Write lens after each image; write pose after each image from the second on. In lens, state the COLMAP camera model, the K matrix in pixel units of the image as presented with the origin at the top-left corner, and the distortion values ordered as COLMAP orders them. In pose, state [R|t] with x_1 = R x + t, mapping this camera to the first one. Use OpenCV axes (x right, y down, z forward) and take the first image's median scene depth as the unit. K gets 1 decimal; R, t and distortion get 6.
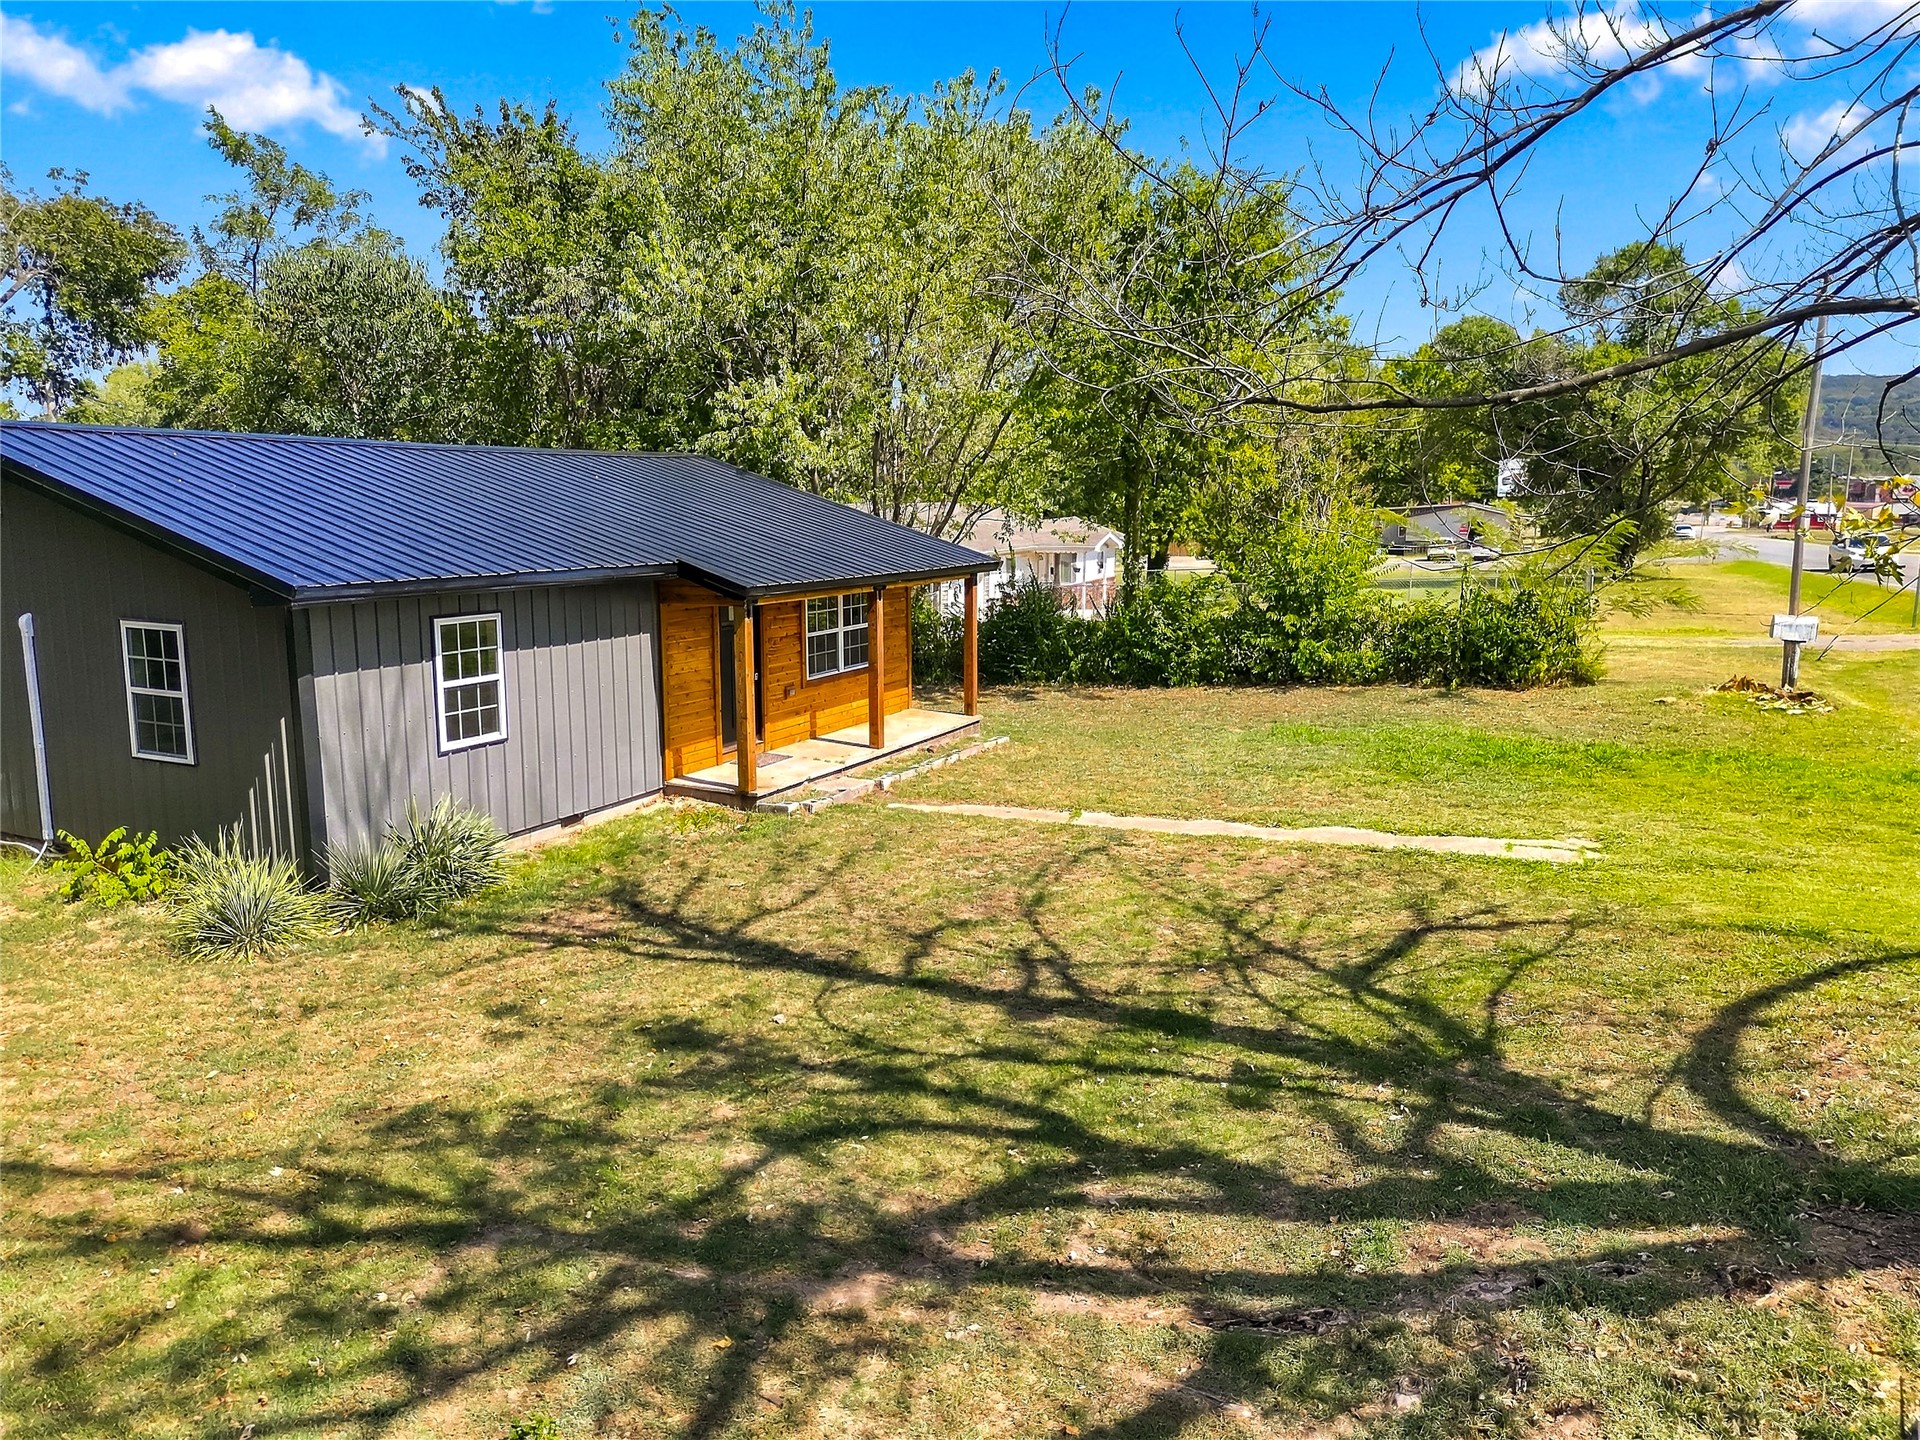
lens RADIAL K [[1344.0, 0, 960.0], [0, 1344.0, 720.0], [0, 0, 1]] dist [0.070914, -0.066769]
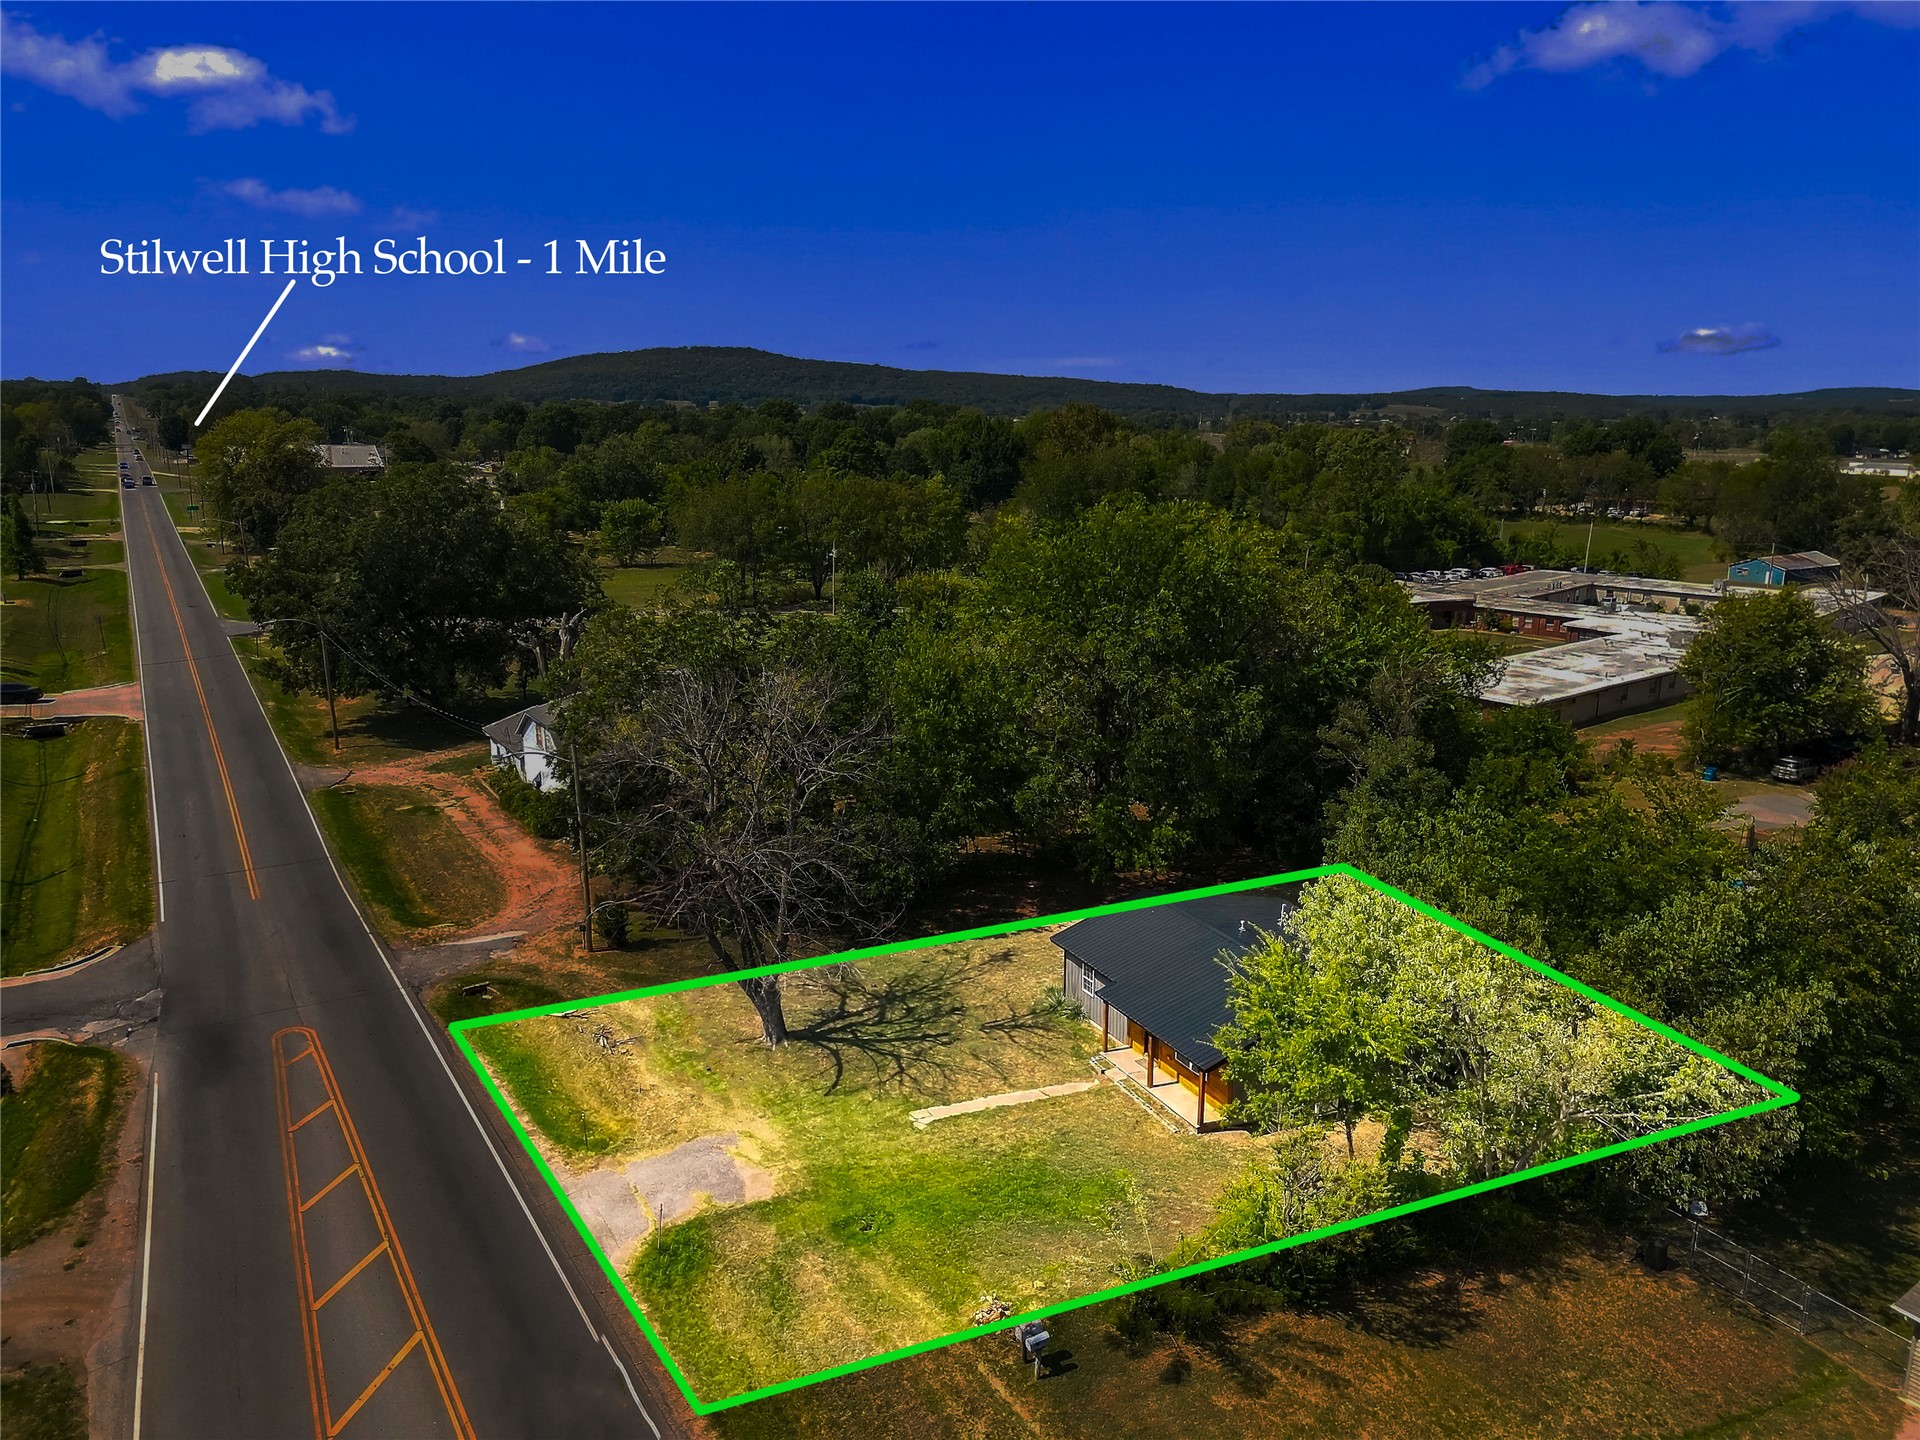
lens RADIAL K [[1344.0, 0, 960.0], [0, 1344.0, 720.0], [0, 0, 1]] dist [0.070914, -0.066769]
pose [[-0.602192, 0.181869, -0.777360, 3.182816], [-0.139797, 0.934641, 0.326961, -2.234508], [0.786016, 0.305566, -0.537408, 2.871529]]
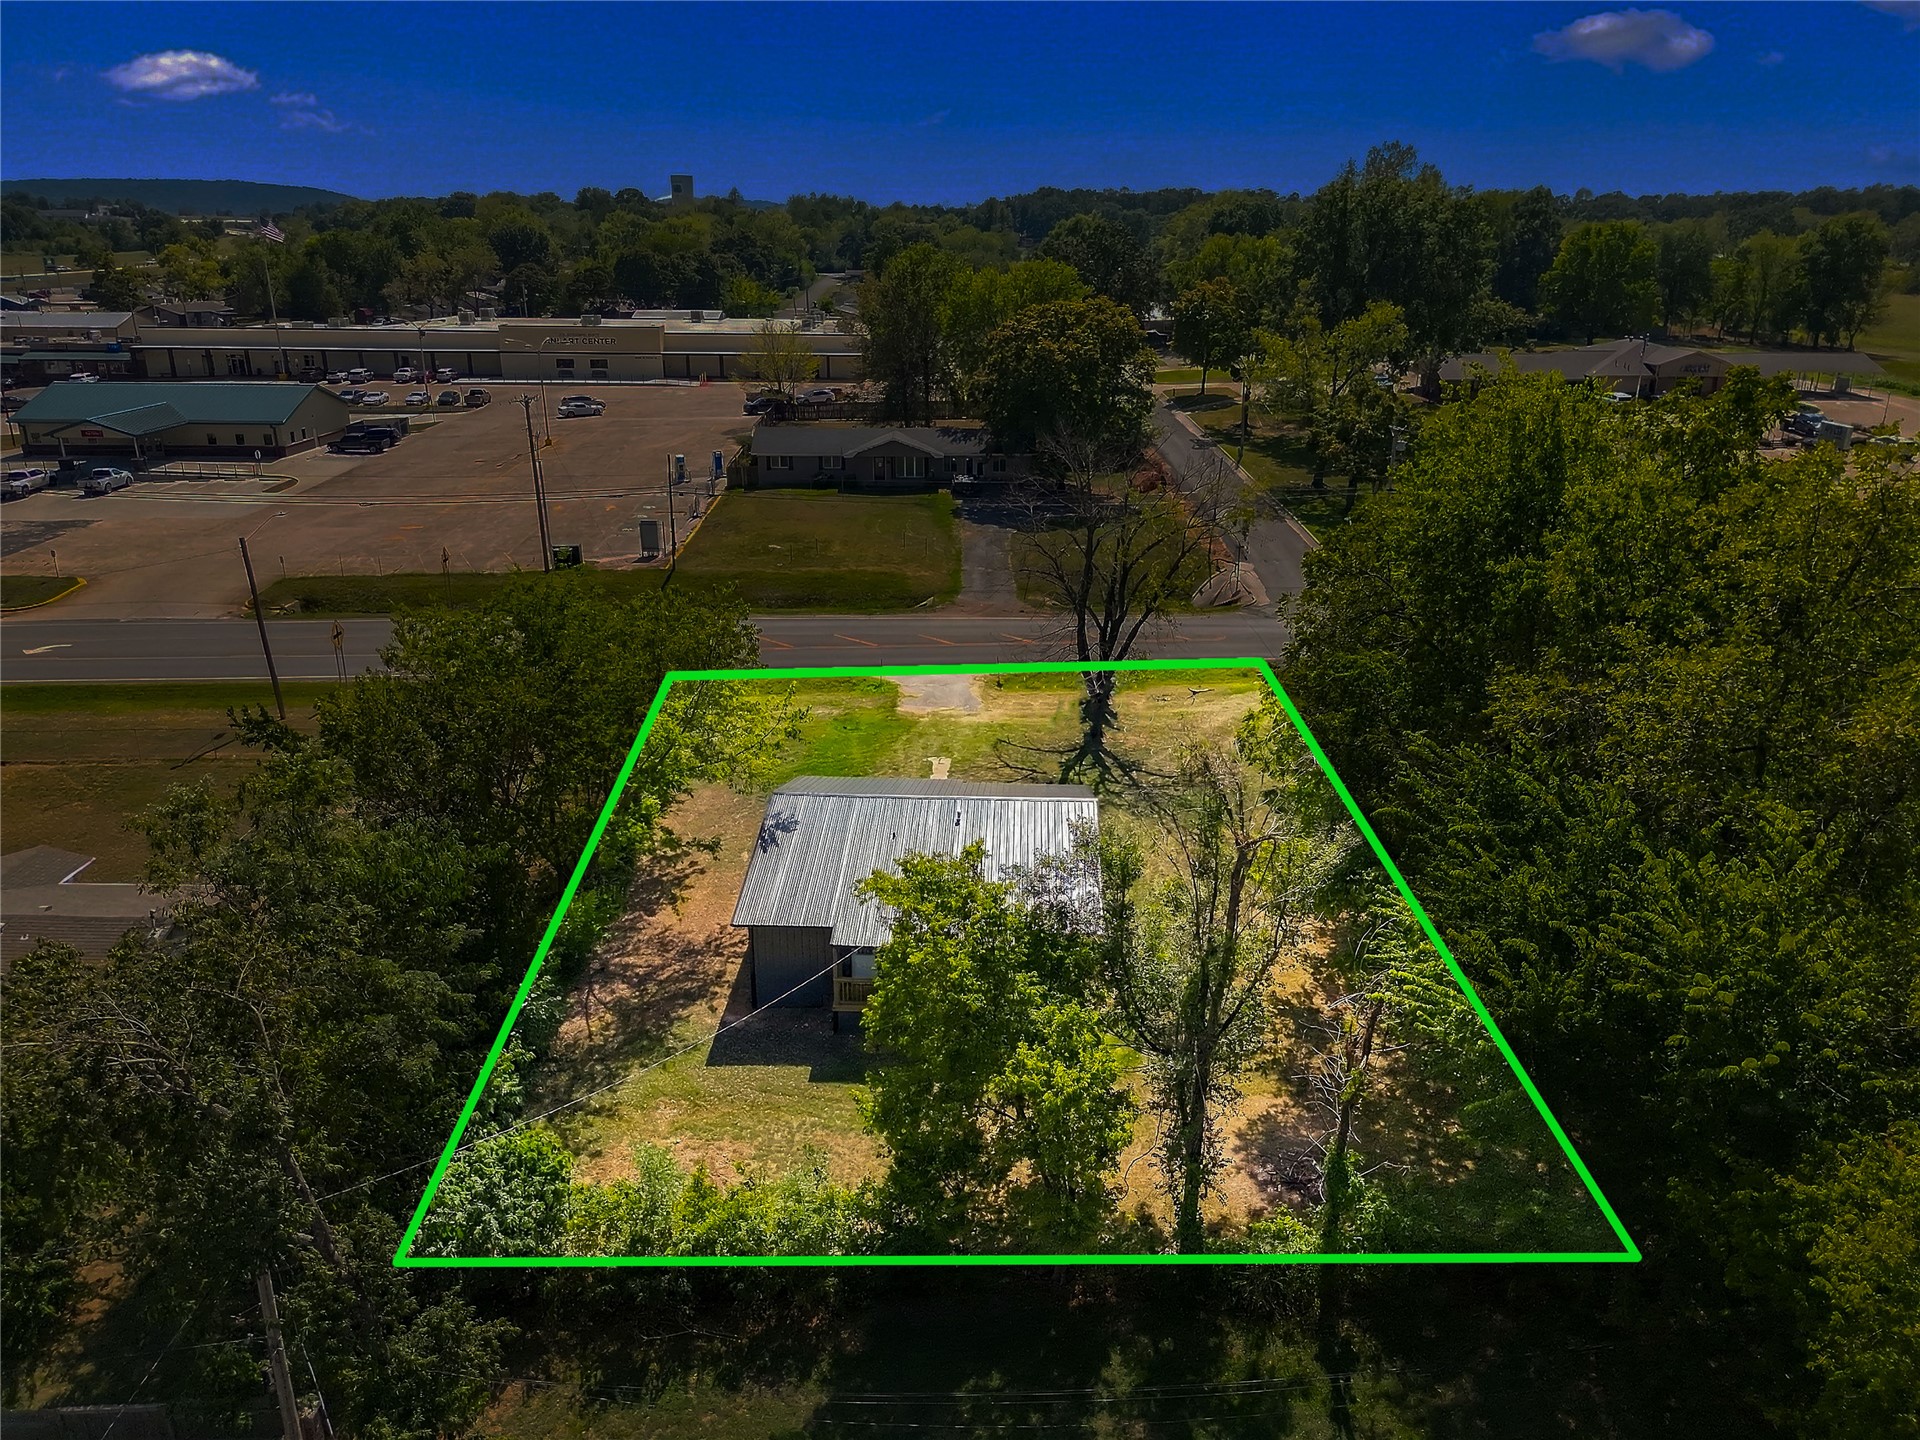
lens RADIAL K [[1344.0, 0, 960.0], [0, 1344.0, 720.0], [0, 0, 1]] dist [0.070914, -0.066769]
pose [[-0.389170, -0.318520, 0.864345, -3.945882], [0.159491, 0.900846, 0.403781, -2.101345], [-0.907254, 0.294994, -0.299781, 2.484722]]
